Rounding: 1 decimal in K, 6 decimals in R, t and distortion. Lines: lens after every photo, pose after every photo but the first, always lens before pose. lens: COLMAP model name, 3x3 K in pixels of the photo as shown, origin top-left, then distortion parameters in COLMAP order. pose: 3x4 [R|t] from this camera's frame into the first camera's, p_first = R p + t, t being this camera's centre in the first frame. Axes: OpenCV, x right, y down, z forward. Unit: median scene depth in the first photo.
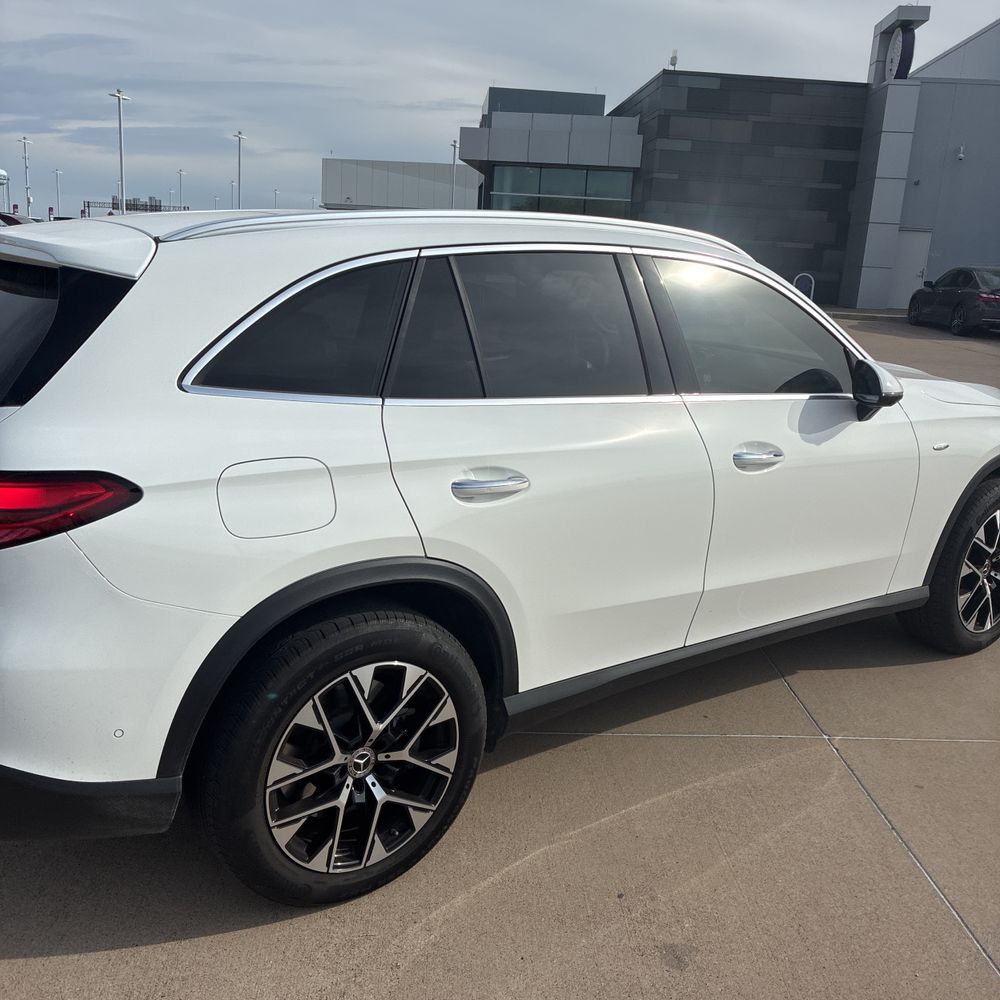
lens RADIAL K [[1006.5, 0, 480.8], [0, 1006.5, 491.7], [0, 0, 1]] dist [0.017031, -0.019785]
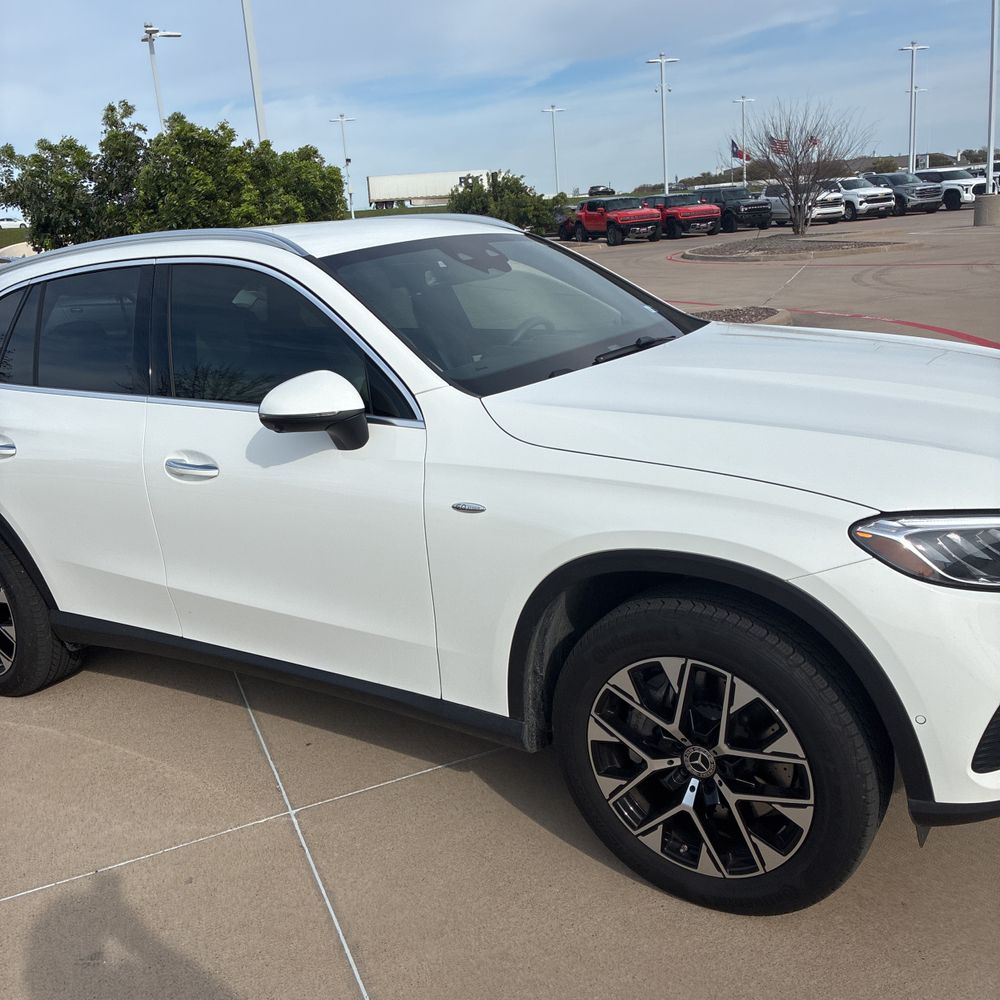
lens RADIAL K [[990.7, 0, 483.6], [0, 990.7, 485.9], [0, 0, 1]] dist [0.041310, -0.022187]
pose [[0.337363, 0.155499, -0.928443, 1.533868], [-0.114056, 0.985749, 0.123653, -0.202718], [0.934440, 0.064178, 0.350291, 1.134108]]
